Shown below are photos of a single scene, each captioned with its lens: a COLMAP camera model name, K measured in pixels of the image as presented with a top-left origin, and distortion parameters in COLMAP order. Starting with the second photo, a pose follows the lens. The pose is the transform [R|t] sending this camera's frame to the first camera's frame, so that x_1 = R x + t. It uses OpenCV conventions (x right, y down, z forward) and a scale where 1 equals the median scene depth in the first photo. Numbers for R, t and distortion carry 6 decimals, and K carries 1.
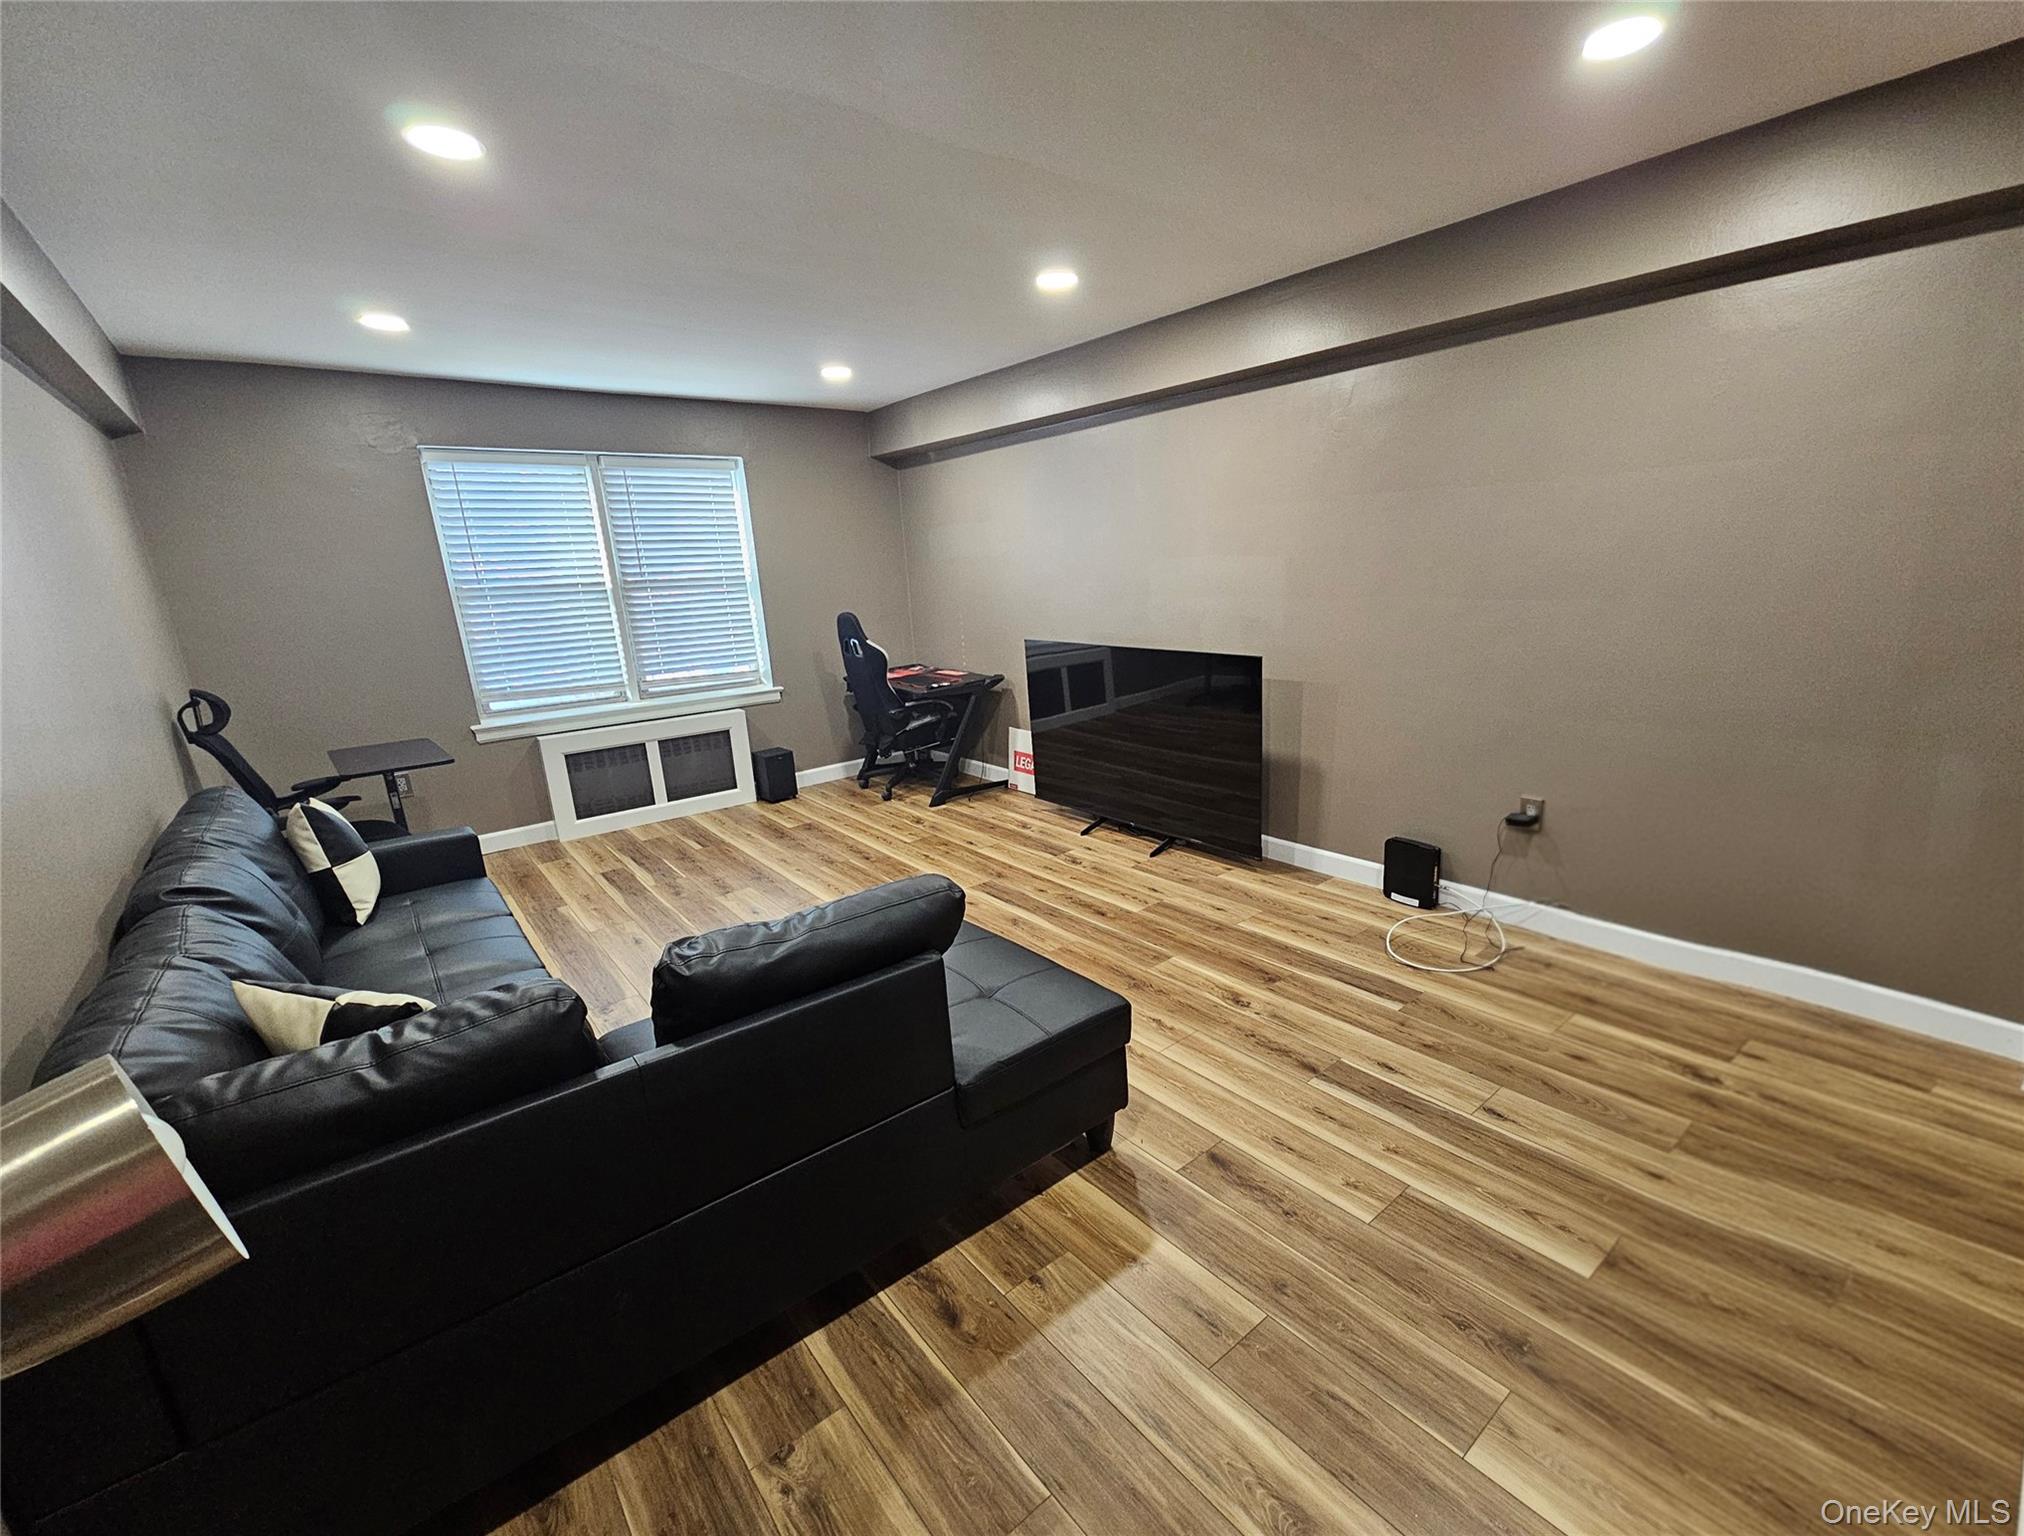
lens RADIAL K [[872.3, 0, 1057.4], [0, 872.3, 803.5], [0, 0, 1]] dist [0.001005, 0.000023]
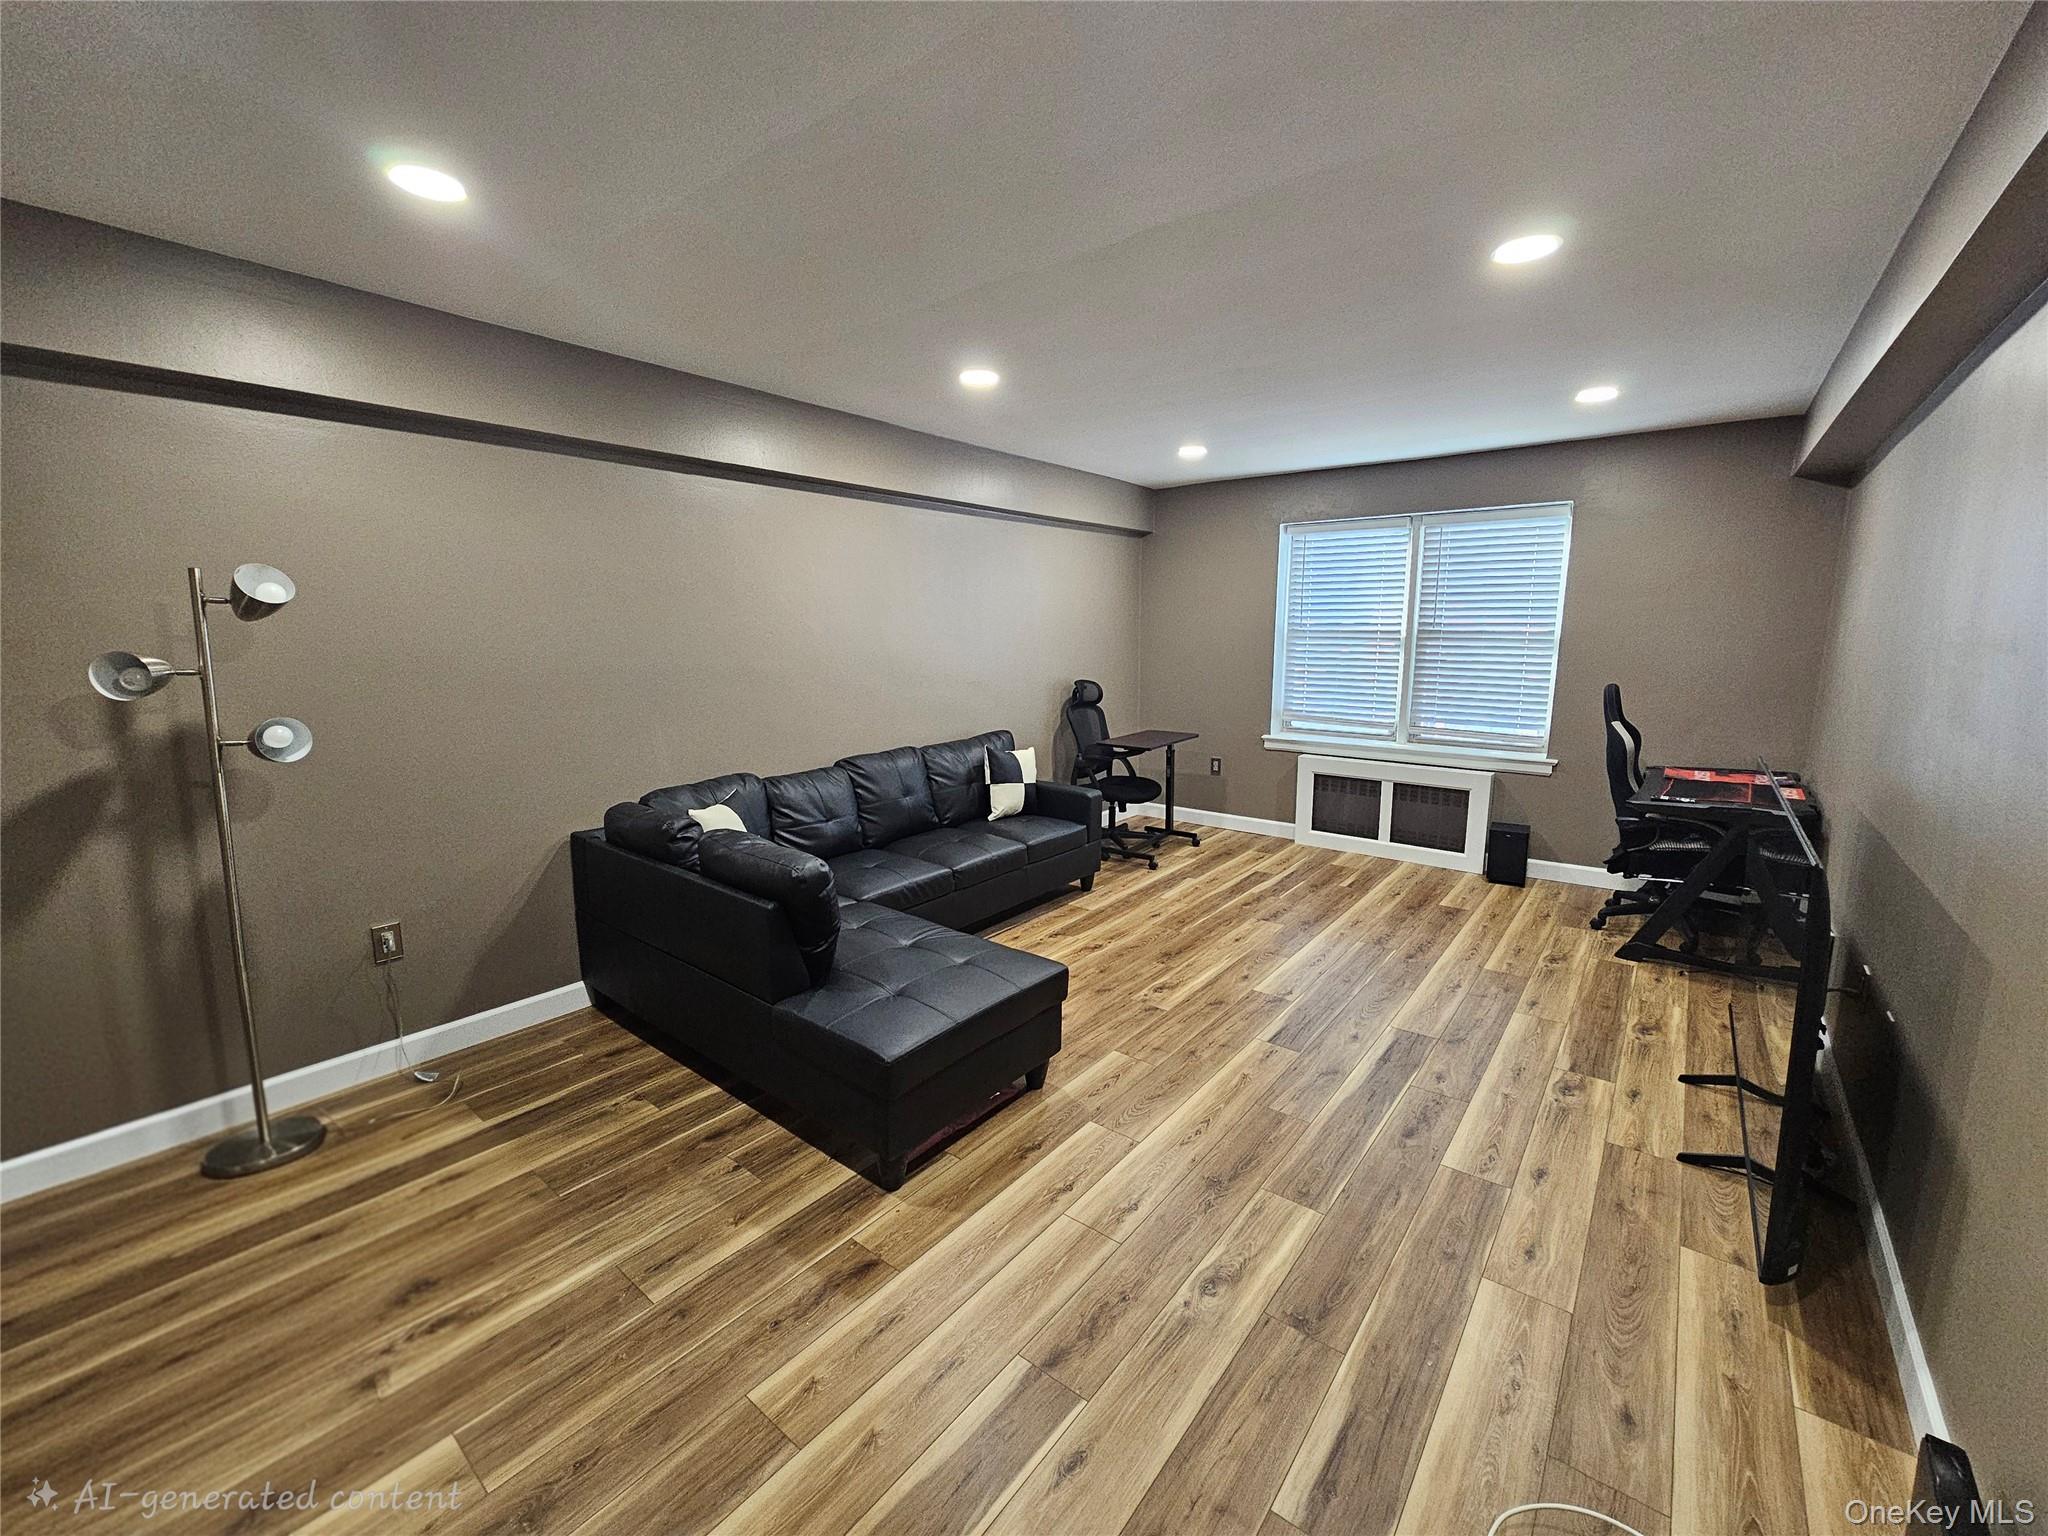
lens RADIAL K [[830.8, 0, 1017.3], [0, 830.8, 765.3], [0, 0, 1]] dist [-0.000614, 0.000560]
pose [[0.189780, 0.206808, -0.959799, 0.452238], [-0.270835, 0.950663, 0.151288, -0.134968], [0.943733, 0.231236, 0.236428, 0.383073]]
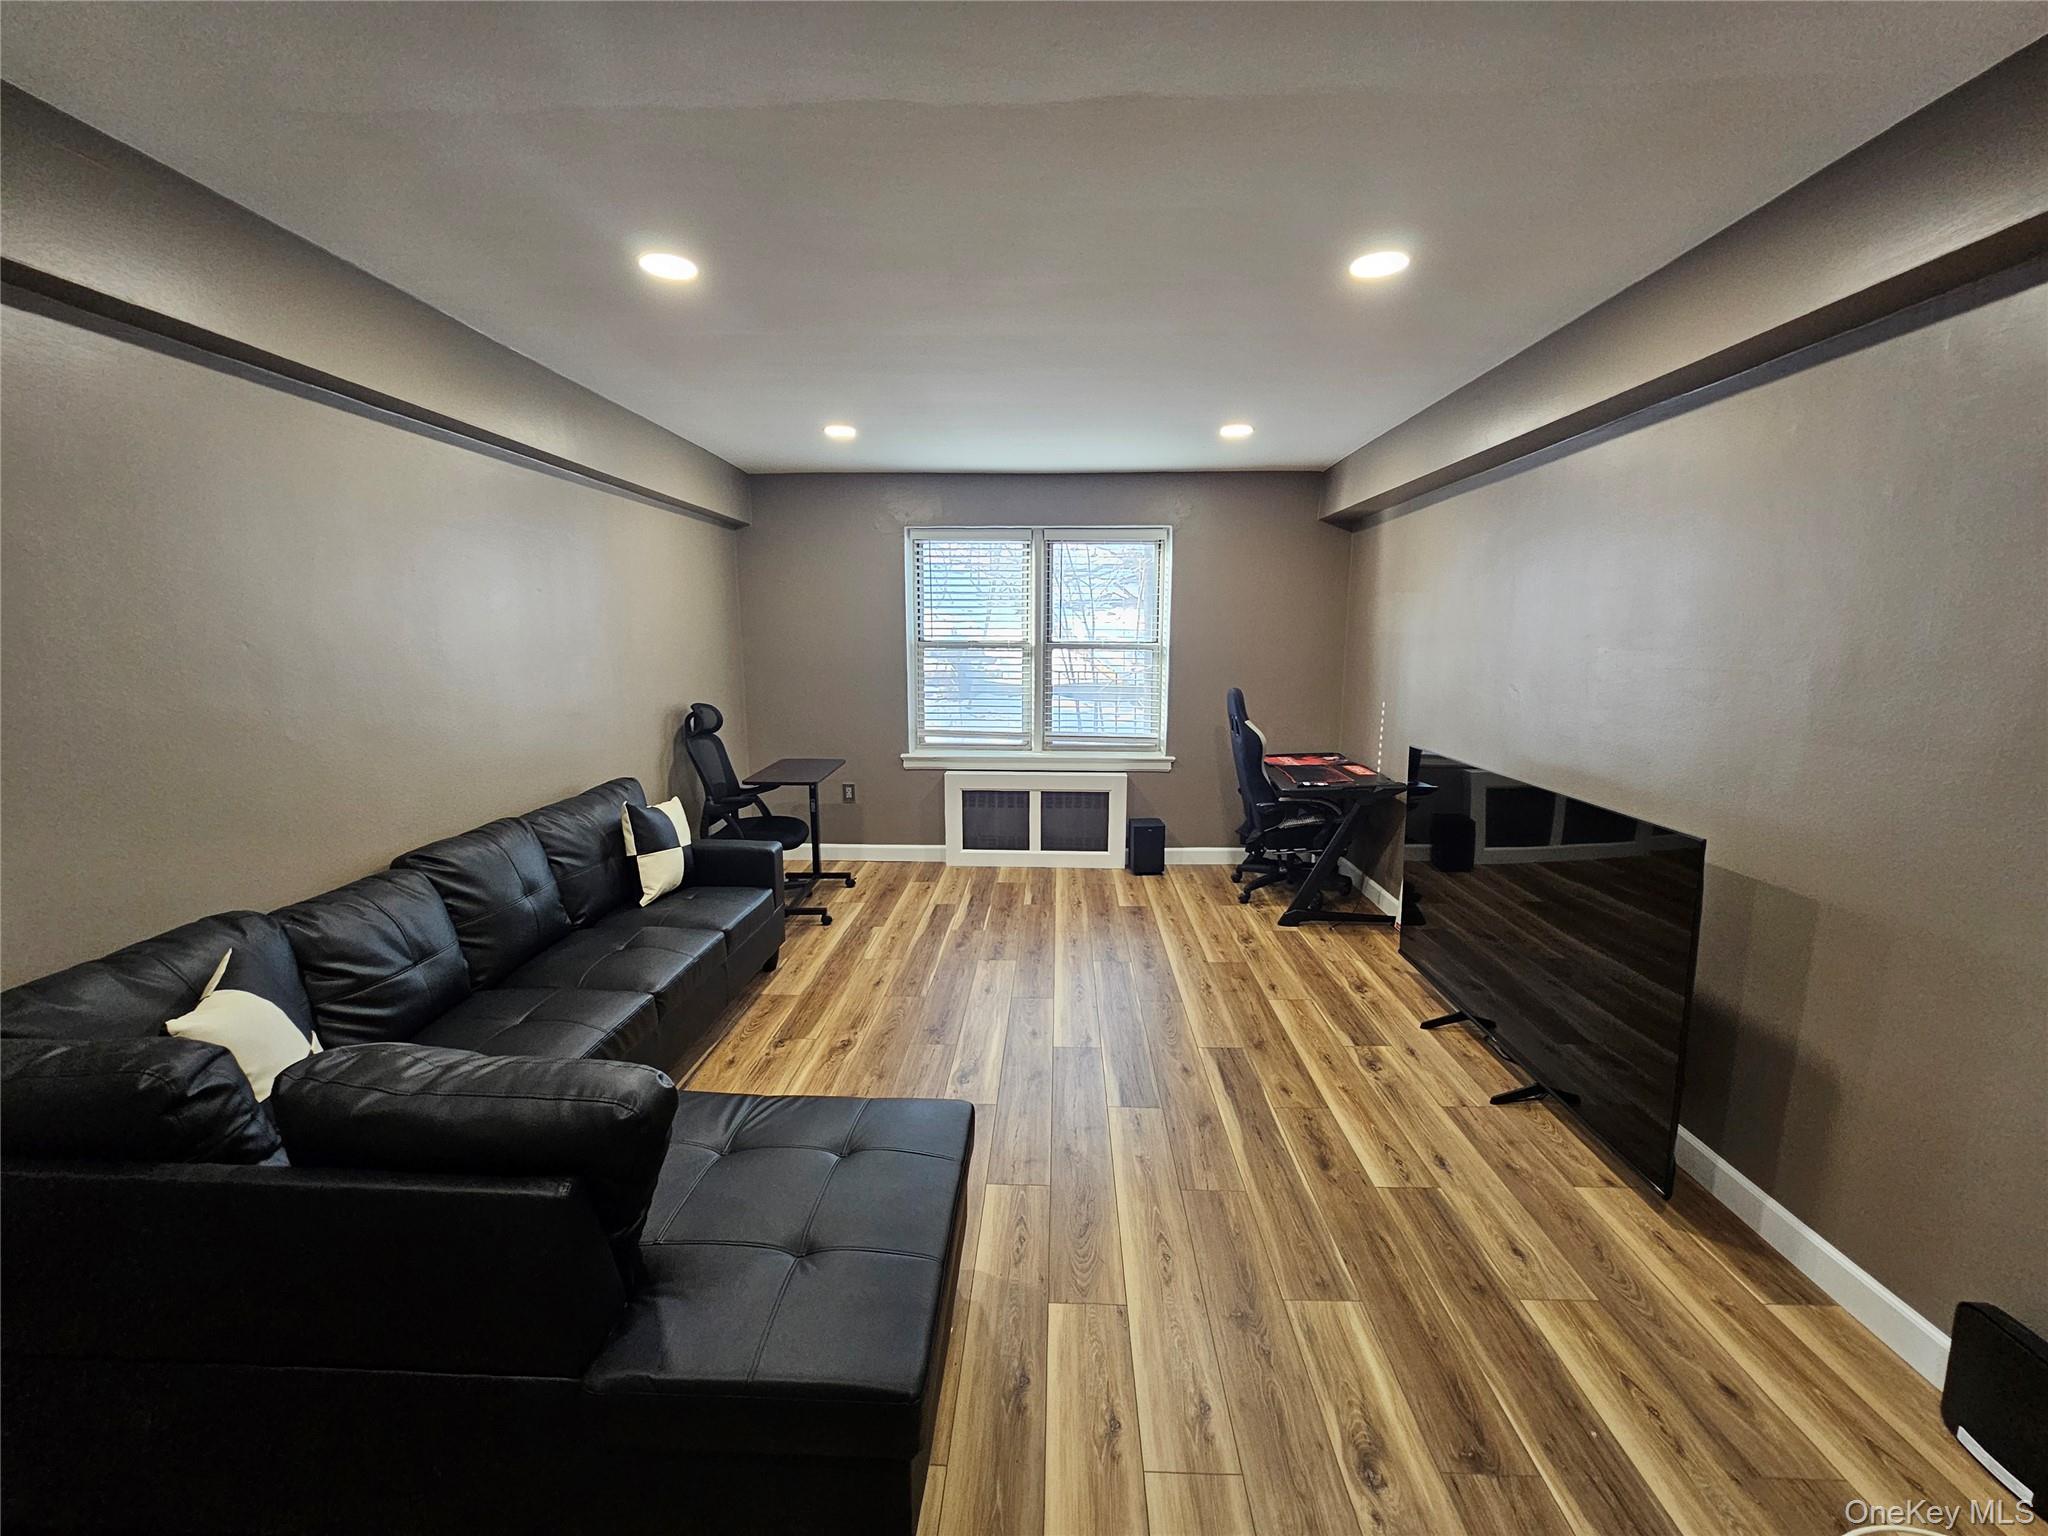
lens RADIAL K [[836.0, 0, 1024.0], [0, 836.0, 768.0], [0, 0, 1]] dist [-0.001046, -0.000258]
pose [[0.738456, 0.152562, -0.656817, 0.203844], [-0.216902, 0.976043, -0.017151, -0.087740], [0.638465, 0.155130, 0.753855, 0.256091]]
